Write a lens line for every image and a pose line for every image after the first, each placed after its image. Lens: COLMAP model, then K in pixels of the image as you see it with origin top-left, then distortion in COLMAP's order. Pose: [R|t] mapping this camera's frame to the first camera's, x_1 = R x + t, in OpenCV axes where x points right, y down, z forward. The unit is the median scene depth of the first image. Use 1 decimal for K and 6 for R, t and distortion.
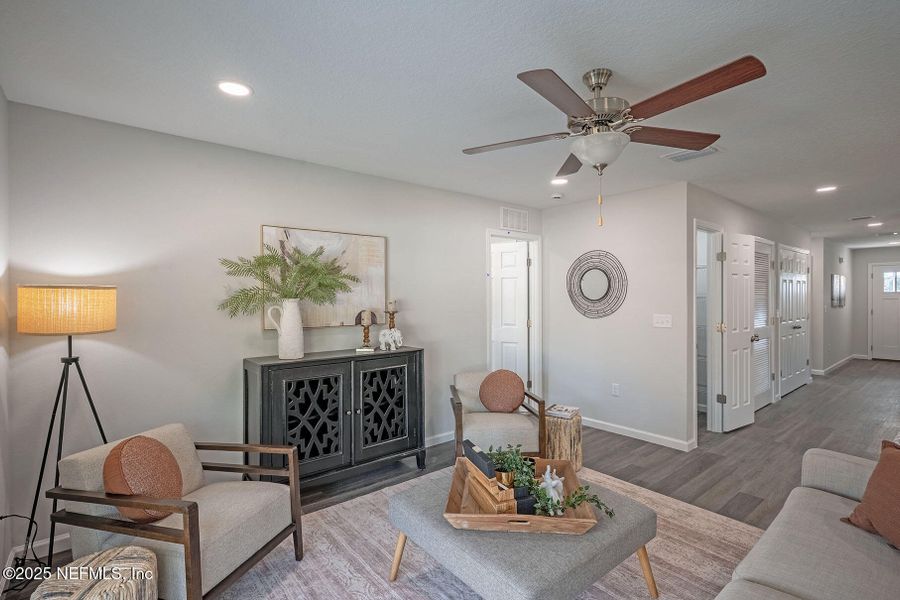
lens RADIAL K [[425.5, 0, 450.7], [0, 425.5, 299.2], [0, 0, 1]] dist [0.000317, 0.000560]
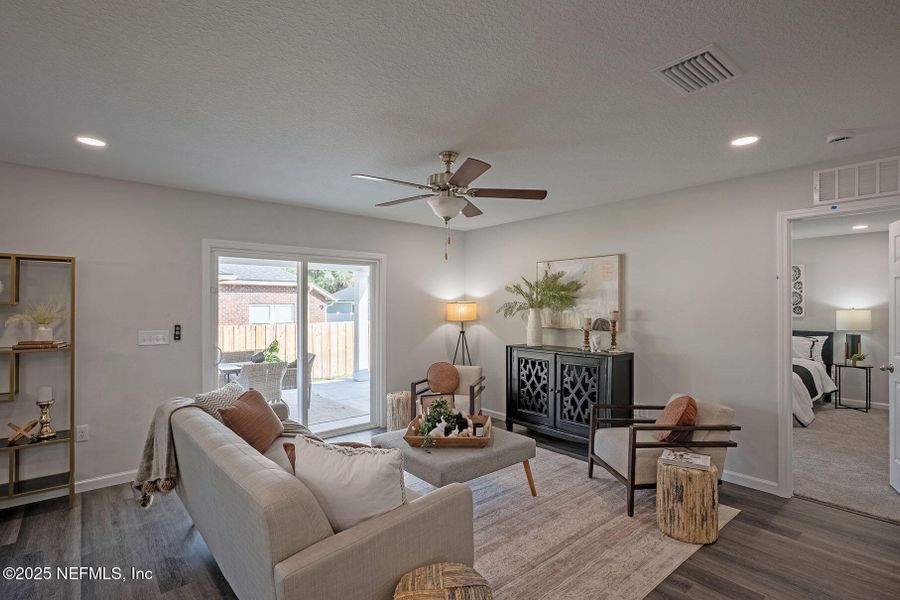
lens RADIAL K [[433.0, 0, 454.7], [0, 433.0, 304.2], [0, 0, 1]] dist [-0.000900, 0.000861]
pose [[0.016514, 0.000169, -0.999864, 1.157916], [-0.004320, 0.999991, 0.000097, -0.014353], [0.999854, 0.004318, 0.016514, 0.642326]]
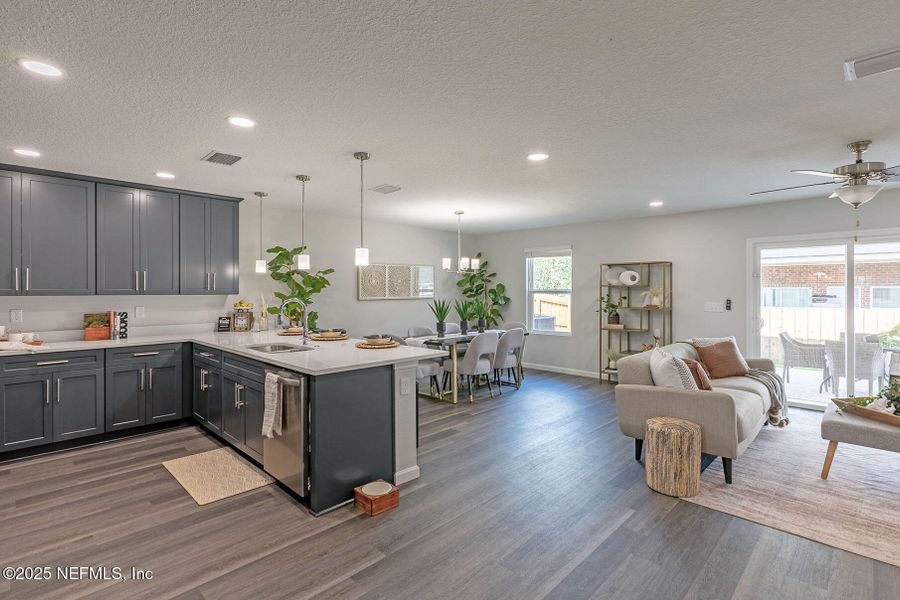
lens RADIAL K [[435.9, 0, 448.5], [0, 435.9, 290.1], [0, 0, 1]] dist [0.001193, 0.001257]
pose [[-0.994329, 0.004267, -0.106259, 1.282655], [0.003855, 0.999984, 0.004083, -0.004668], [0.106274, 0.003650, -0.994330, 1.554177]]
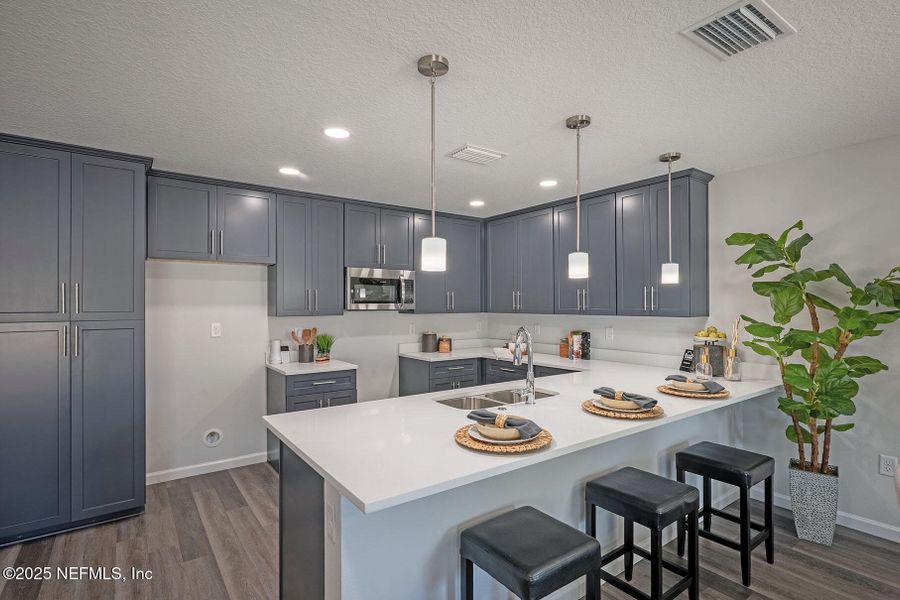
lens RADIAL K [[439.5, 0, 452.7], [0, 439.5, 300.8], [0, 0, 1]] dist [0.000369, 0.000717]
pose [[0.048094, 0.011321, 0.998779, 0.794958], [0.005583, 0.999917, -0.011603, -0.015454], [-0.998827, 0.006134, 0.048027, 0.387287]]
